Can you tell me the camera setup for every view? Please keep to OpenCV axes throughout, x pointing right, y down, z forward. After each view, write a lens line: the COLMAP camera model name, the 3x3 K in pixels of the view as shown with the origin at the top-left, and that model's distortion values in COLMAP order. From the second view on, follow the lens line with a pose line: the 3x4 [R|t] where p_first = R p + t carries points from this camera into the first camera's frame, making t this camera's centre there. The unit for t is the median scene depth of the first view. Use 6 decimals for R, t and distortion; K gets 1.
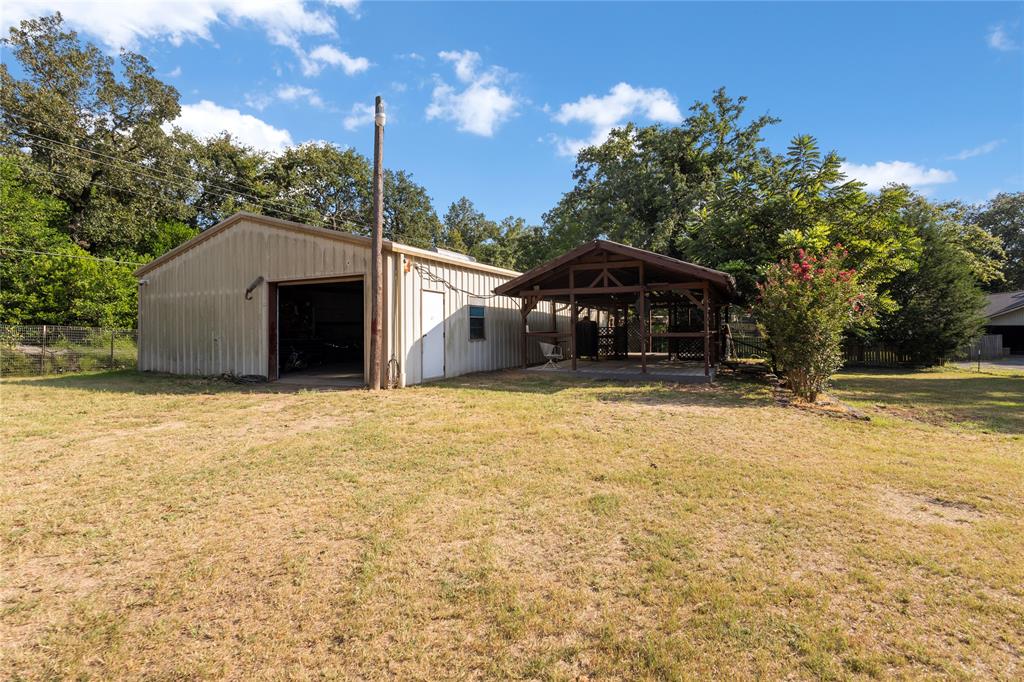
lens RADIAL K [[478.3, 0, 510.6], [0, 478.3, 344.4], [0, 0, 1]] dist [0.001479, 0.000014]
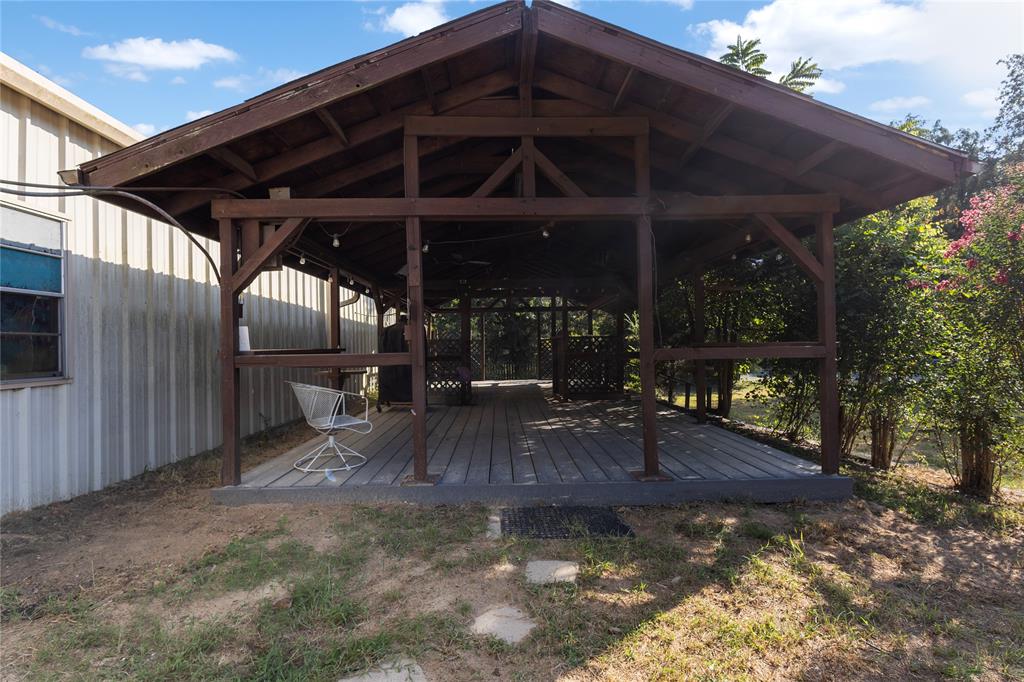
lens RADIAL K [[478.3, 0, 510.6], [0, 478.3, 344.4], [0, 0, 1]] dist [0.001479, 0.000014]
pose [[0.891112, 0.006105, 0.453742, 0.047052], [0.017618, 0.998690, -0.048038, -0.011887], [-0.453441, 0.050801, 0.889837, 0.670889]]
